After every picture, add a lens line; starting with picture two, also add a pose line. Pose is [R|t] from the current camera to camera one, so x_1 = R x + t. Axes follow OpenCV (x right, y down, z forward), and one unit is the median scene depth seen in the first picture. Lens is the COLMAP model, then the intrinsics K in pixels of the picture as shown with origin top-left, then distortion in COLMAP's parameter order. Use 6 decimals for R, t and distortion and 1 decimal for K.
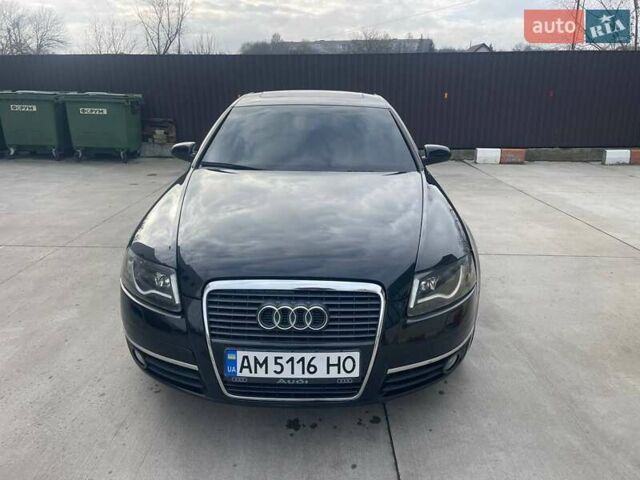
lens RADIAL K [[488.7, 0, 317.5], [0, 488.7, 211.8], [0, 0, 1]] dist [0.064261, -0.059249]
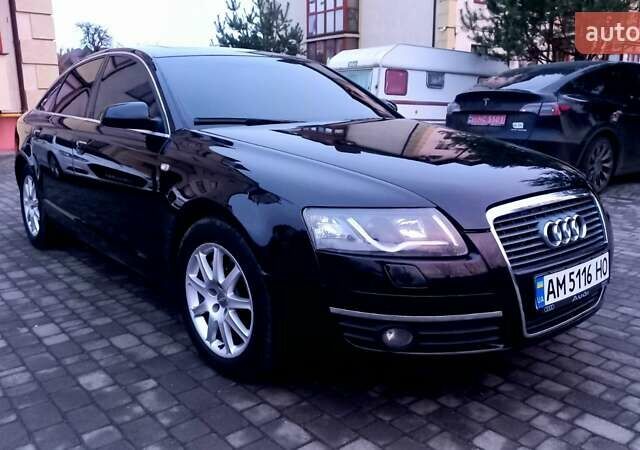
lens RADIAL K [[577.1, 0, 307.1], [0, 577.1, 220.2], [0, 0, 1]] dist [0.089524, -0.111999]
pose [[0.768393, -0.152244, 0.621605, -1.110602], [0.177539, 0.983879, 0.021508, 0.087104], [-0.614859, 0.093832, 0.783035, 0.434240]]
